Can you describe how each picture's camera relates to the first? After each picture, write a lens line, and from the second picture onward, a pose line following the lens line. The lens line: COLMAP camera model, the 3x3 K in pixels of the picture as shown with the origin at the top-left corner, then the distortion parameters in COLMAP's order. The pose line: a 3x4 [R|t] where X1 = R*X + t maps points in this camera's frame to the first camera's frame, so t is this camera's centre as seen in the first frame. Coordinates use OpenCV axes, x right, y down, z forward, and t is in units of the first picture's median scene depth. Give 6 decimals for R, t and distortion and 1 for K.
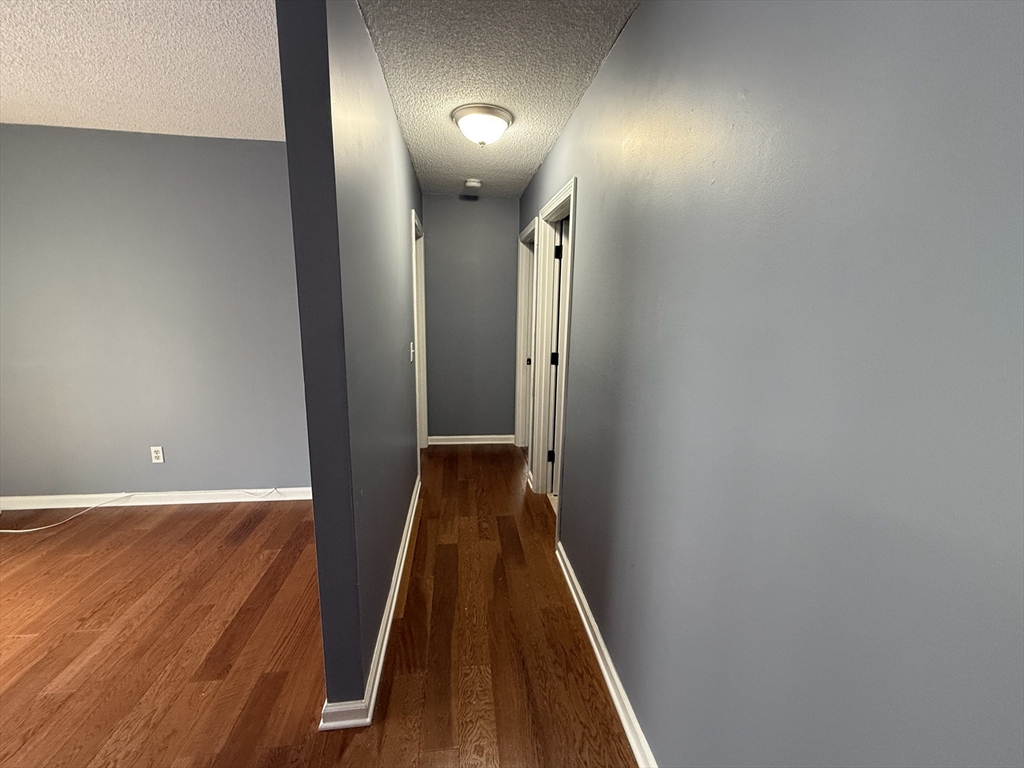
lens RADIAL K [[409.2, 0, 510.6], [0, 409.2, 383.7], [0, 0, 1]] dist [0.001114, 0.000106]
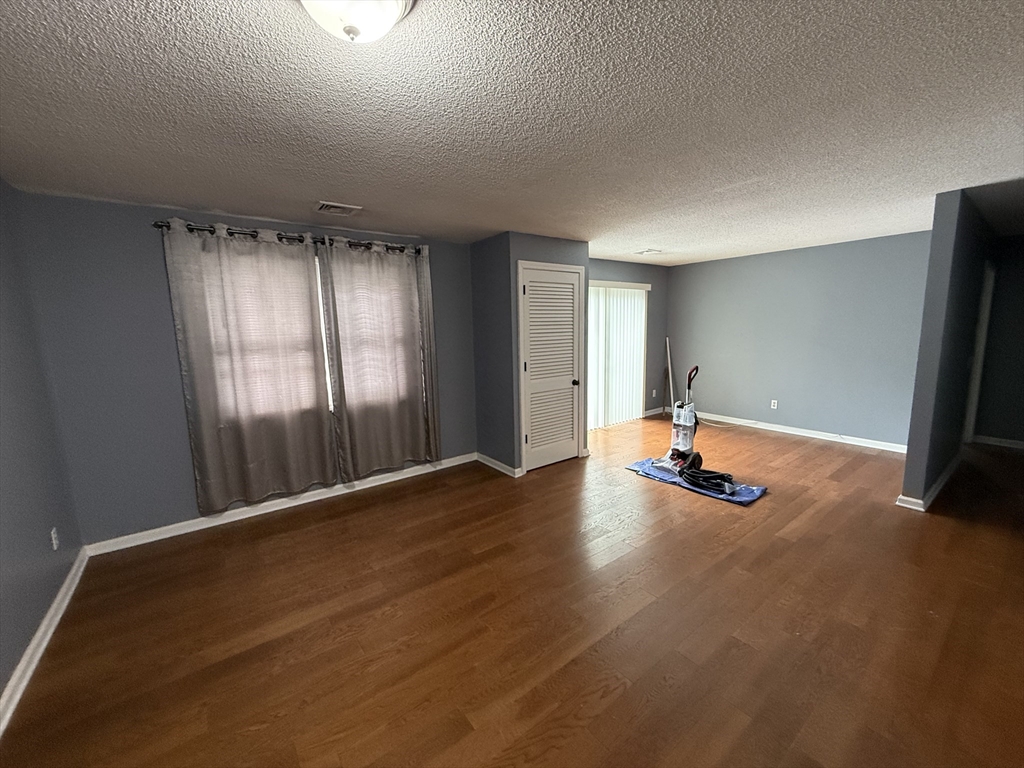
lens RADIAL K [[409.2, 0, 510.6], [0, 409.2, 383.7], [0, 0, 1]] dist [0.001114, 0.000106]
pose [[0.487575, 0.091324, -0.868292, 0.317330], [-0.130090, 0.991012, 0.031181, 0.253377], [0.863335, 0.097753, 0.495073, -1.544841]]
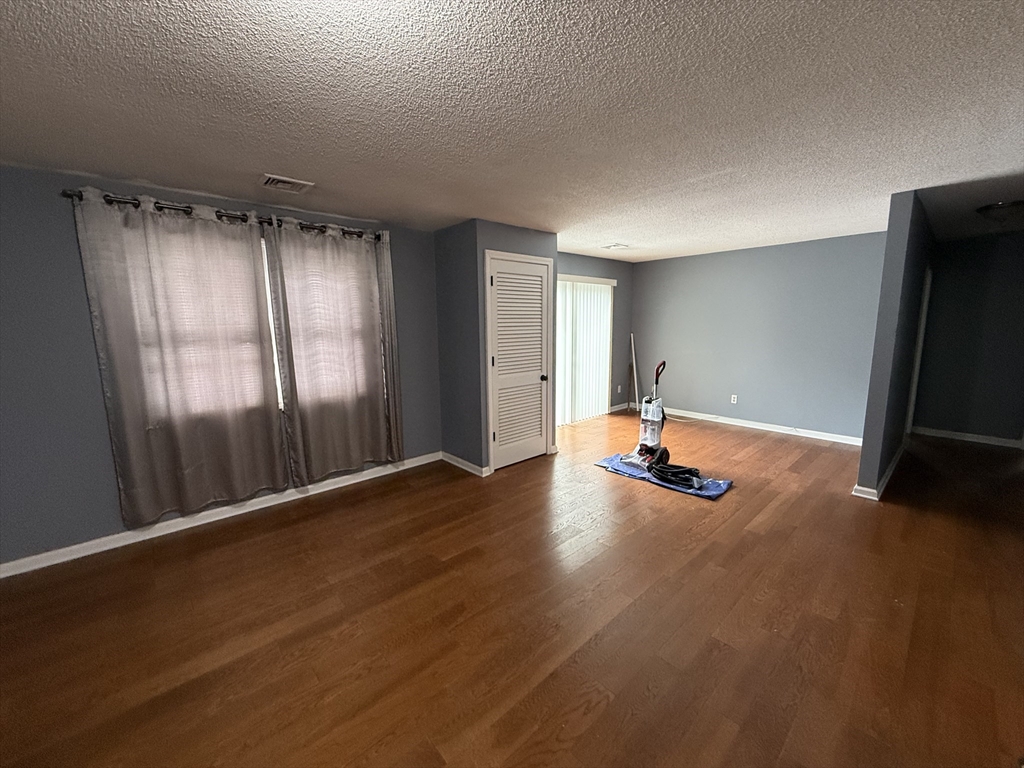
lens RADIAL K [[409.2, 0, 510.6], [0, 409.2, 383.7], [0, 0, 1]] dist [0.001114, 0.000106]
pose [[0.565146, 0.095740, -0.819417, 0.235304], [-0.129899, 0.991181, 0.026218, 0.267352], [0.814700, 0.091624, 0.572598, -1.522208]]
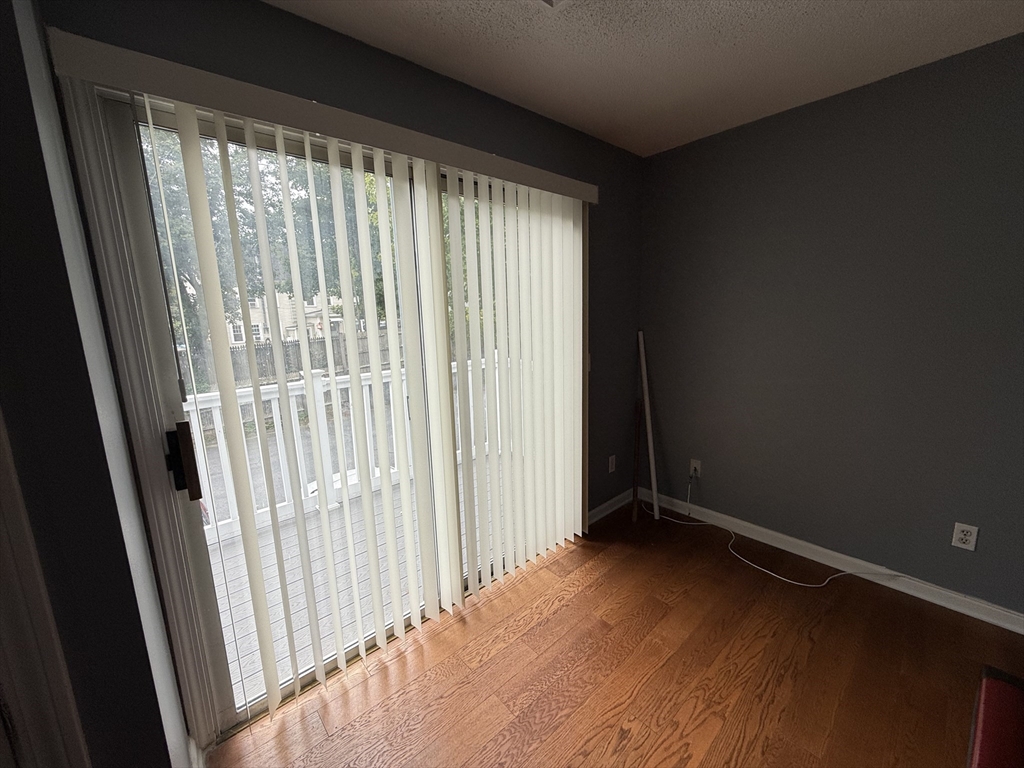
lens RADIAL K [[409.2, 0, 510.6], [0, 409.2, 383.7], [0, 0, 1]] dist [0.001114, 0.000106]
pose [[0.549006, 0.114513, -0.827937, -1.065558], [-0.110966, 0.991787, 0.063593, -0.039721], [0.828419, 0.056960, 0.557204, 0.043805]]
